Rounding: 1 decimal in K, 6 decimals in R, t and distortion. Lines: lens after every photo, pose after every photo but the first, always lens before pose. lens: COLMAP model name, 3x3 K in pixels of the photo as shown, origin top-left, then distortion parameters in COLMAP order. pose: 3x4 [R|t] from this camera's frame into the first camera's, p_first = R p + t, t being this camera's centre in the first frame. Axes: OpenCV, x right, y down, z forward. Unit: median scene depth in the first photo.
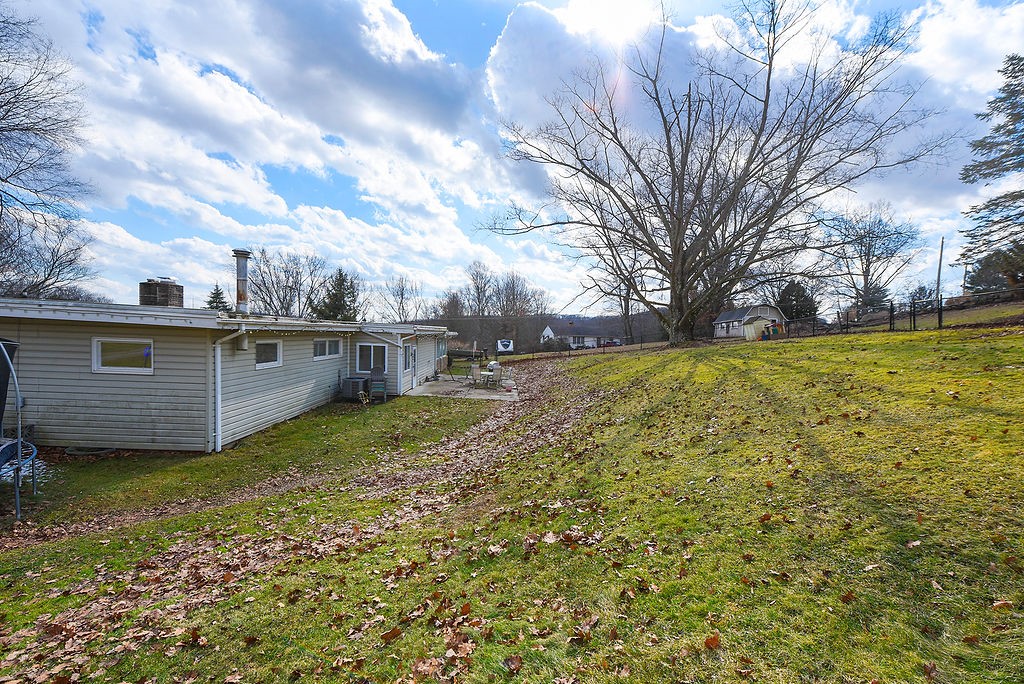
lens RADIAL K [[417.0, 0, 508.3], [0, 417.0, 337.1], [0, 0, 1]] dist [-0.001383, -0.000359]
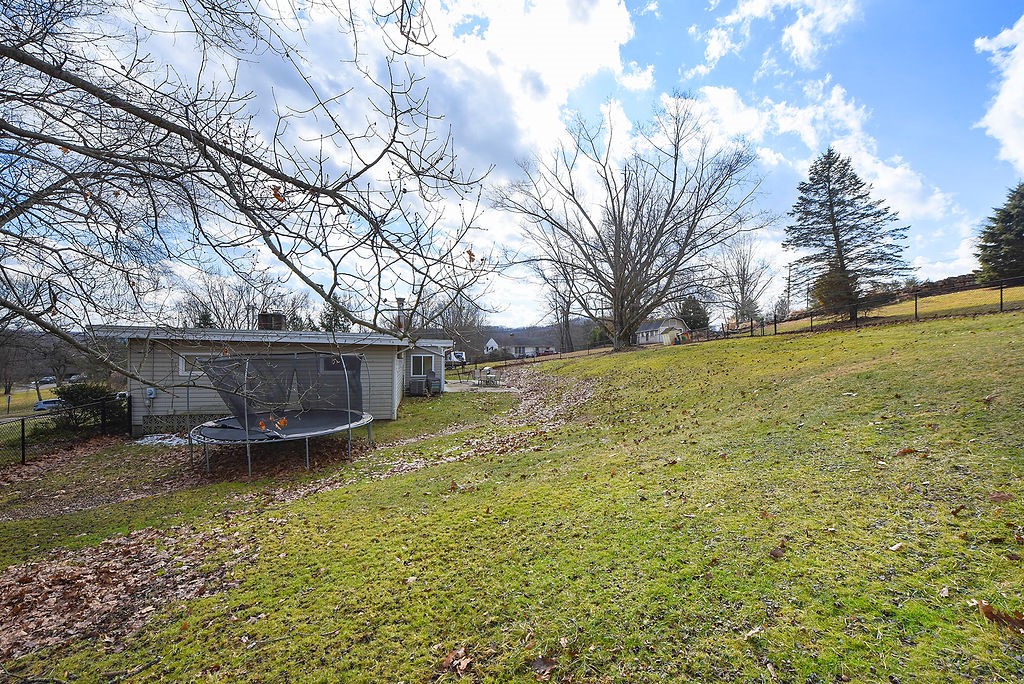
lens RADIAL K [[417.0, 0, 514.5], [0, 417.0, 344.8], [0, 0, 1]] dist [-0.001383, -0.000359]
pose [[0.979397, -0.027386, 0.200079, -0.173830], [0.029147, 0.999558, -0.005861, 0.000165], [-0.199830, 0.011572, 0.979762, -0.229193]]
